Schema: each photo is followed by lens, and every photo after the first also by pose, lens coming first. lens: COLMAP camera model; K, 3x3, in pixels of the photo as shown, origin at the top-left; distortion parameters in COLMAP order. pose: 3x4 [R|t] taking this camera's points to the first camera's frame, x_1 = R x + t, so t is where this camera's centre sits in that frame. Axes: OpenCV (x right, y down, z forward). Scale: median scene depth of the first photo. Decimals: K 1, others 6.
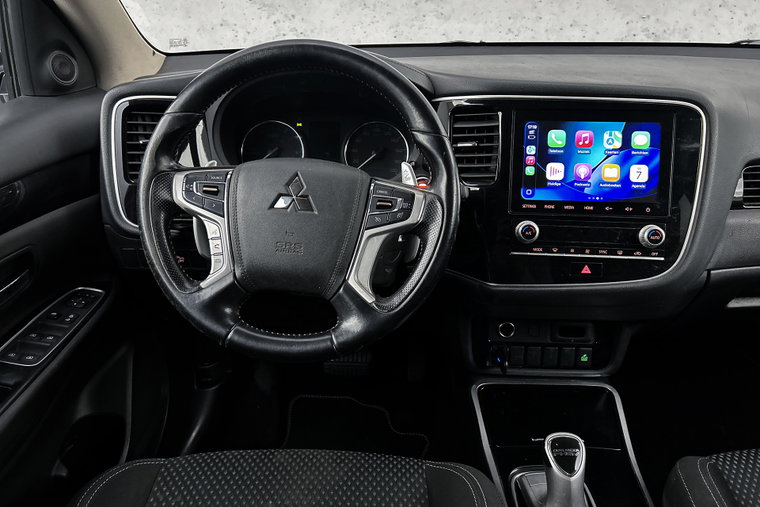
lens RADIAL K [[589.3, 0, 374.6], [0, 589.3, 253.4], [0, 0, 1]] dist [0.043393, -0.056109]
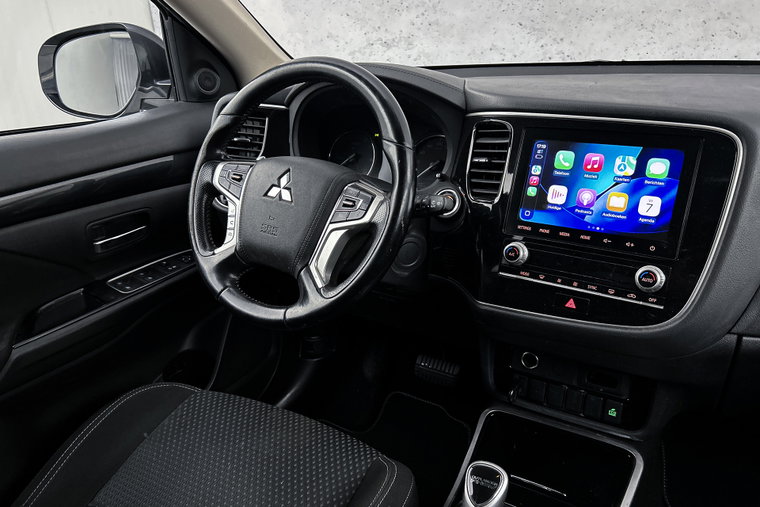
lens RADIAL K [[589.3, 0, 372.5], [0, 589.3, 253.5], [0, 0, 1]] dist [0.043393, -0.056109]
pose [[0.869316, 0.148409, -0.471450, 0.507228], [-0.166236, 0.986078, 0.003885, -0.001348], [0.465463, 0.074994, 0.881884, 0.044429]]
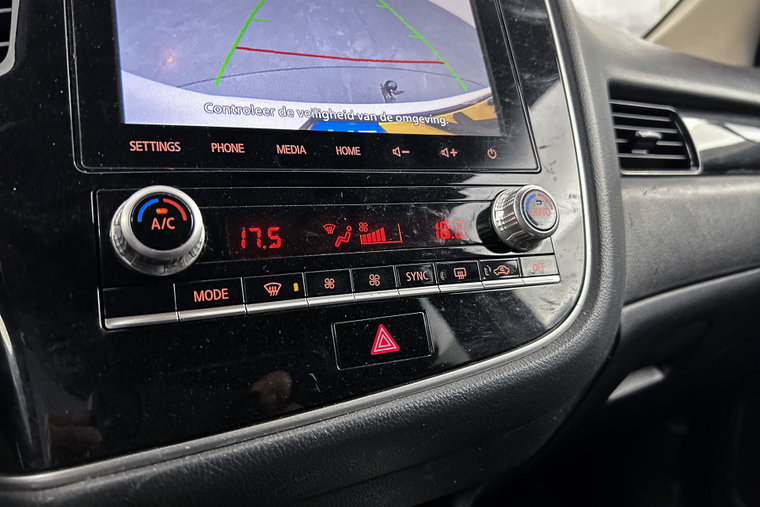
lens RADIAL K [[589.3, 0, 375.6], [0, 589.3, 249.2], [0, 0, 1]] dist [0.043393, -0.056109]
pose [[0.850295, -0.064667, 0.522319, 0.202449], [0.215383, 0.948270, -0.233224, 0.051413], [-0.480217, 0.310808, 0.820238, 0.743517]]
